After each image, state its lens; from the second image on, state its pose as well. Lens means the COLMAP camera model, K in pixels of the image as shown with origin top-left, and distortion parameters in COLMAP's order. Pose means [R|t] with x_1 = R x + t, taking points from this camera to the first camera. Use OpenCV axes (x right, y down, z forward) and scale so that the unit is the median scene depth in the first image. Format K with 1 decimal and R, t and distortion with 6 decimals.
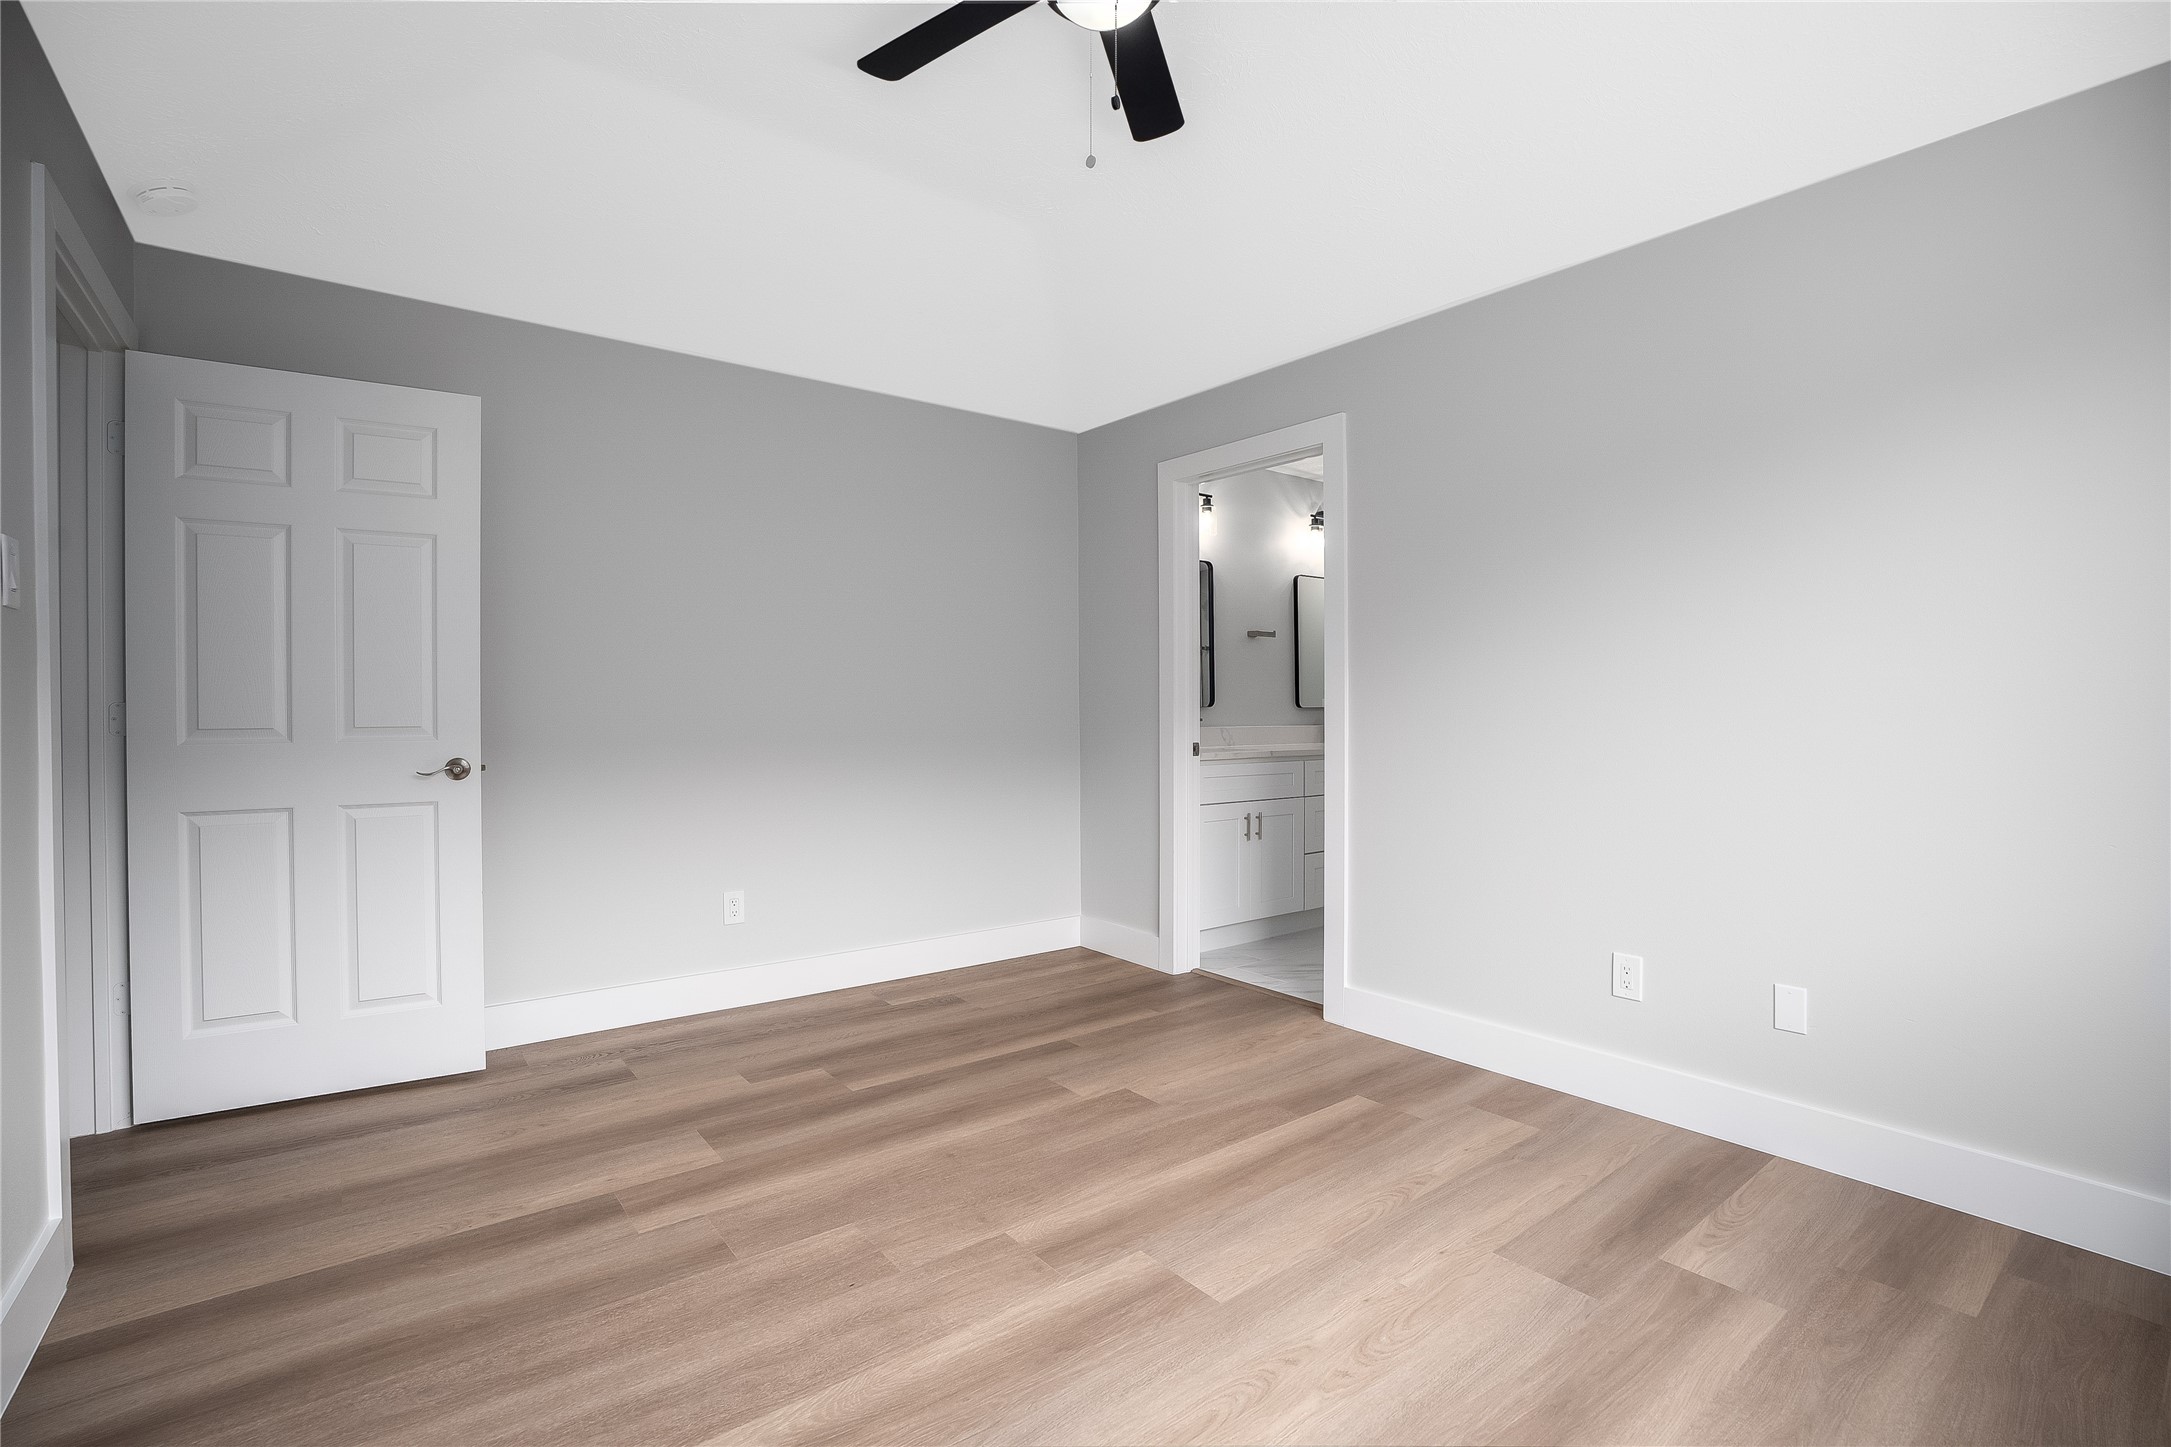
lens RADIAL K [[978.8, 0, 1088.6], [0, 978.8, 716.1], [0, 0, 1]] dist [-0.036582, 0.000636]
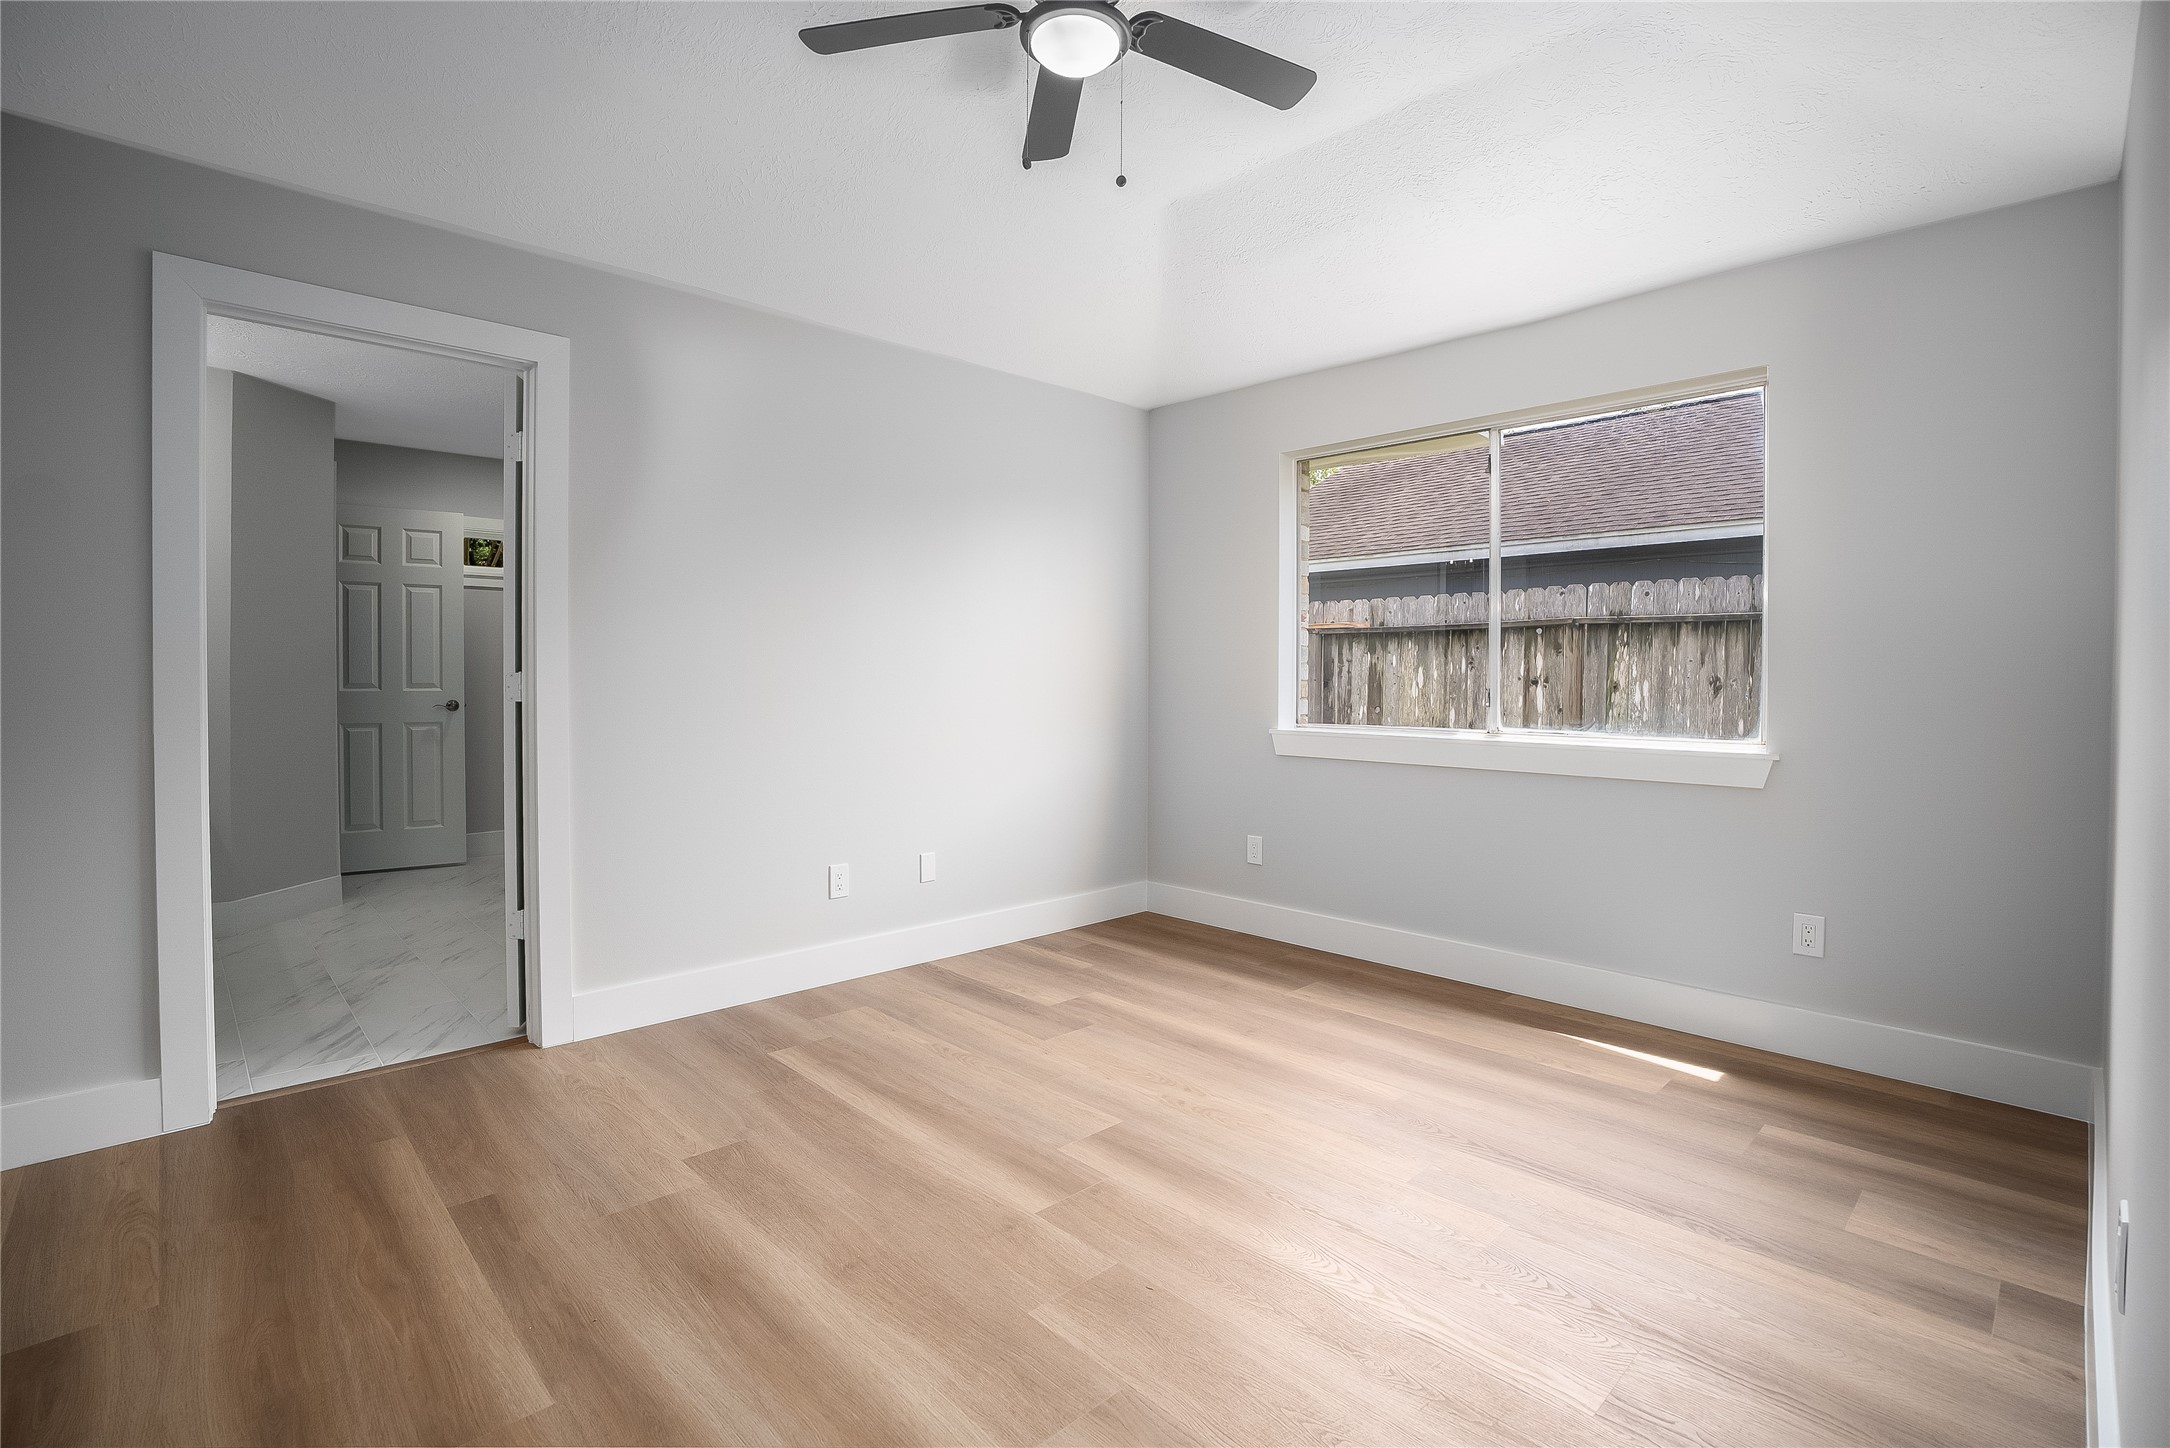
lens RADIAL K [[978.4, 0, 1088.1], [0, 978.4, 716.6], [0, 0, 1]] dist [-0.036582, 0.000636]
pose [[-0.096647, -0.034331, 0.994726, -0.795567], [0.002743, 0.999392, 0.034758, 0.000308], [-0.995315, 0.006088, -0.096494, 0.792375]]
